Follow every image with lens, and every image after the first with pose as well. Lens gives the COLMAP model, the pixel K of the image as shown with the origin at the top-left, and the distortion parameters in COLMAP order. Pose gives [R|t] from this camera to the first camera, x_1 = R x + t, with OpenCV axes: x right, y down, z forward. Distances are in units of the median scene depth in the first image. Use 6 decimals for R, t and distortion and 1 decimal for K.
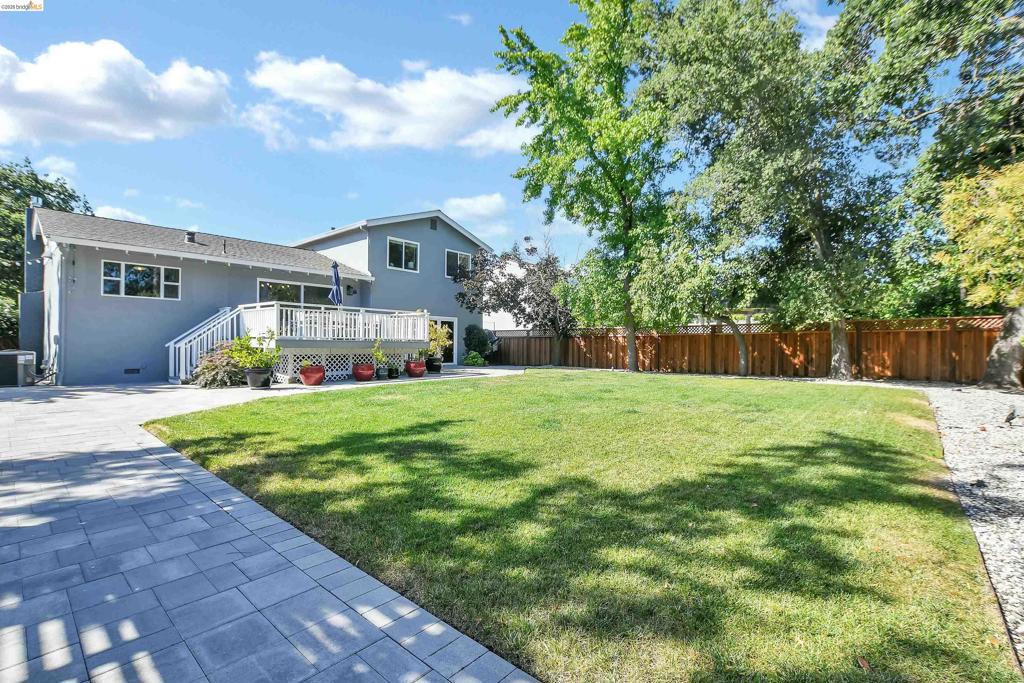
lens RADIAL K [[458.5, 0, 509.7], [0, 458.5, 349.4], [0, 0, 1]] dist [-0.030040, 0.000090]
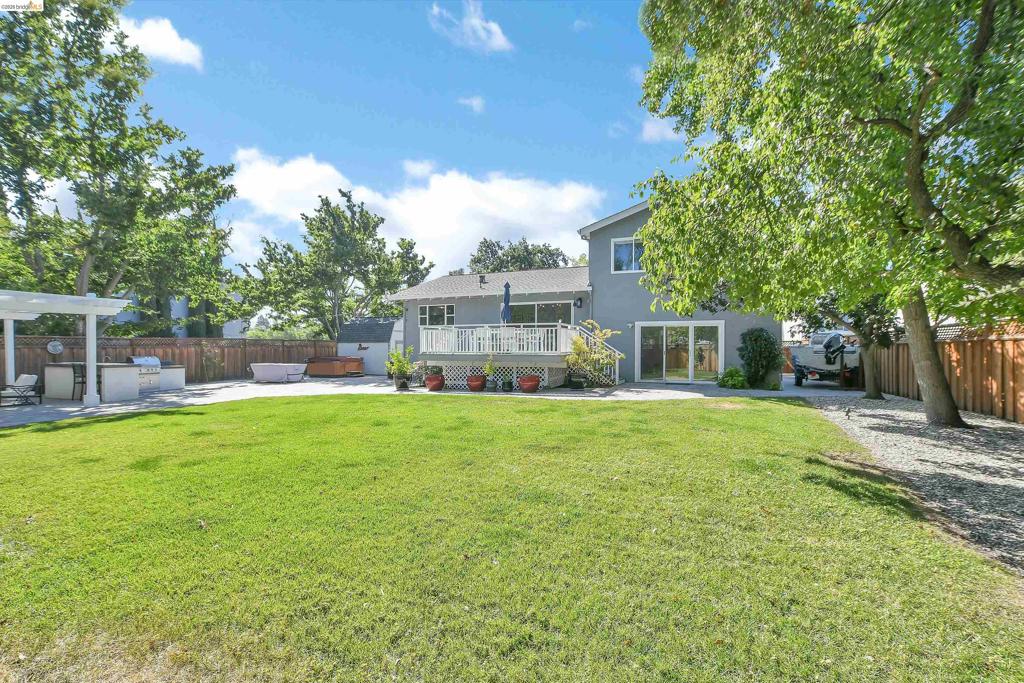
lens RADIAL K [[458.5, 0, 509.7], [0, 458.5, 349.4], [0, 0, 1]] dist [-0.030040, 0.000090]
pose [[0.312728, -0.013111, -0.949752, 0.671790], [-0.010316, 0.999799, -0.017198, -0.010422], [0.949787, 0.015176, 0.312530, 0.657839]]
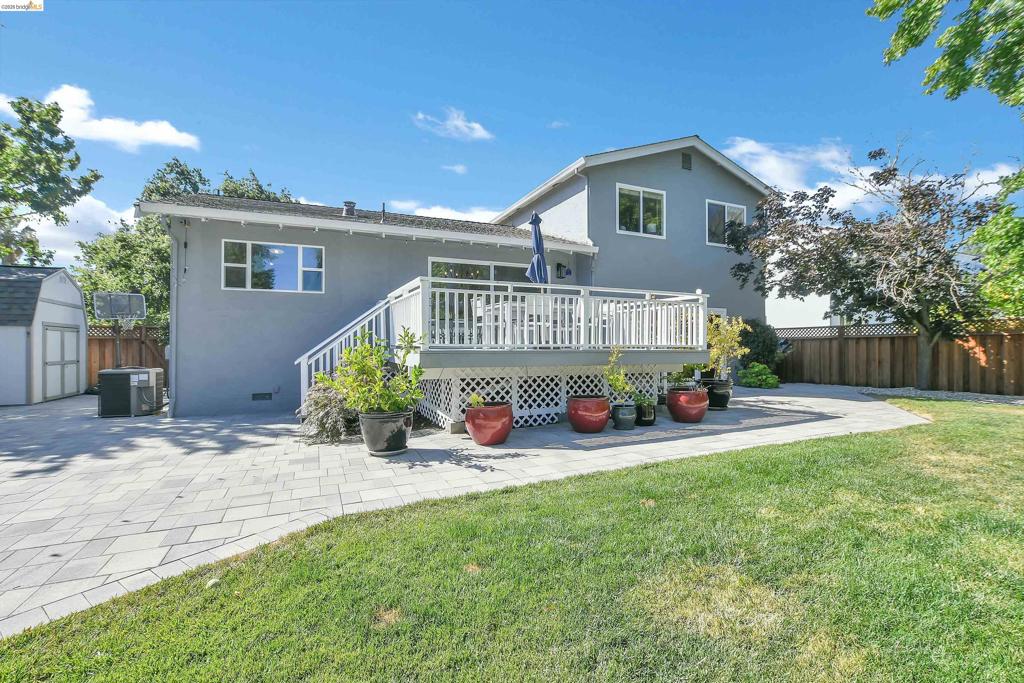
lens RADIAL K [[458.5, 0, 509.7], [0, 458.5, 349.4], [0, 0, 1]] dist [-0.030040, 0.000090]
pose [[0.900887, -0.008543, -0.433970, -0.157934], [0.005138, 0.999946, -0.009019, -0.014332], [0.434024, 0.005895, 0.900882, 0.450855]]
